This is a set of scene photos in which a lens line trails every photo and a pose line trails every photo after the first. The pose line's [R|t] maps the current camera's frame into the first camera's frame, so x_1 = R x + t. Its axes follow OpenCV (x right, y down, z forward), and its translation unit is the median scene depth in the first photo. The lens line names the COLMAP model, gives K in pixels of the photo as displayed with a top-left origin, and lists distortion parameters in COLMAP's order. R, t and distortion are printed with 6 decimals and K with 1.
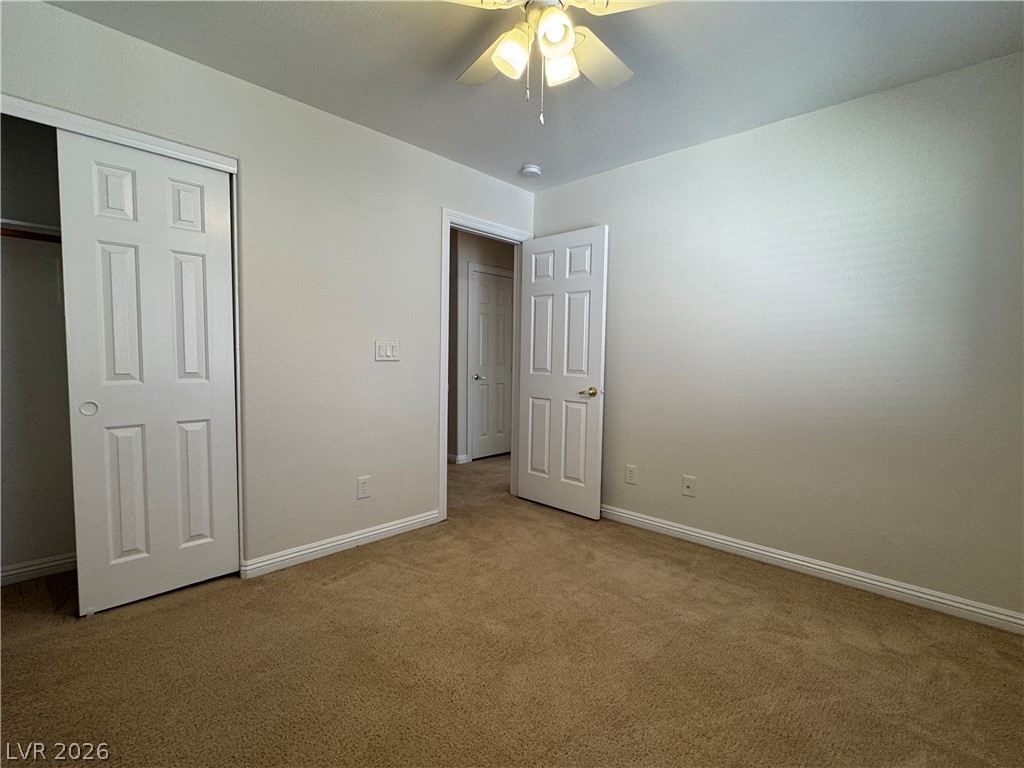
lens RADIAL K [[485.7, 0, 508.9], [0, 485.7, 388.4], [0, 0, 1]] dist [-0.000967, 0.000962]
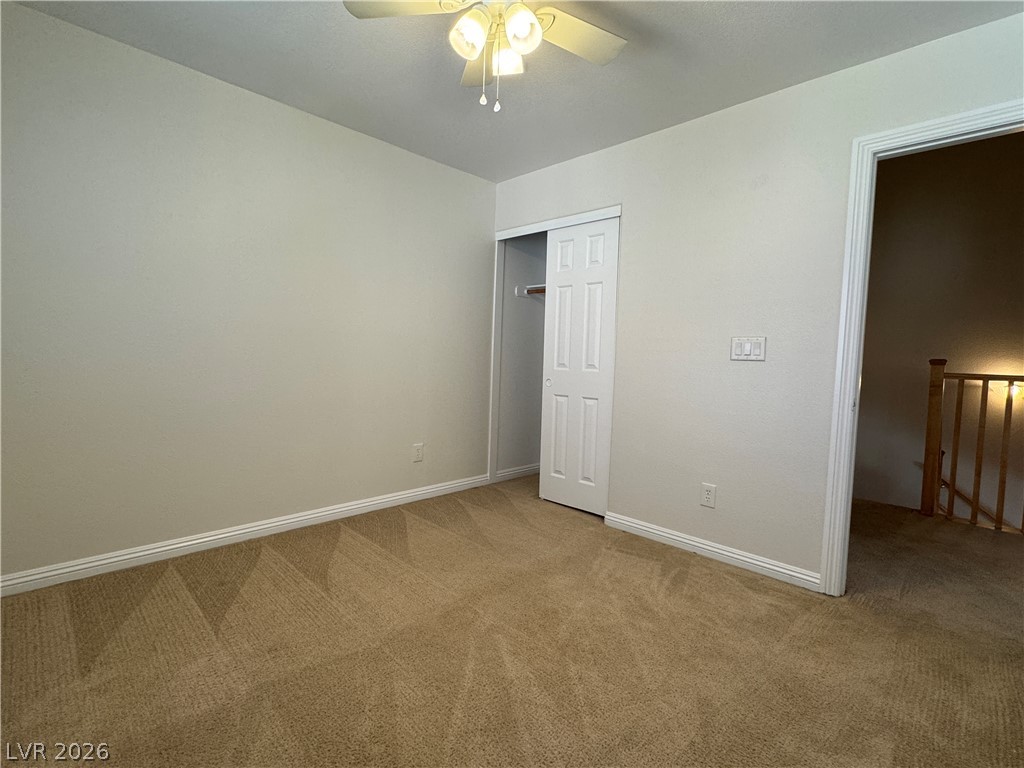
lens RADIAL K [[485.7, 0, 516.8], [0, 485.7, 386.9], [0, 0, 1]] dist [-0.000967, 0.000962]
pose [[-0.022344, 0.057061, -0.998121, 0.624602], [-0.084348, 0.994703, 0.058754, -0.026677], [0.996186, 0.085502, -0.017412, 0.630007]]
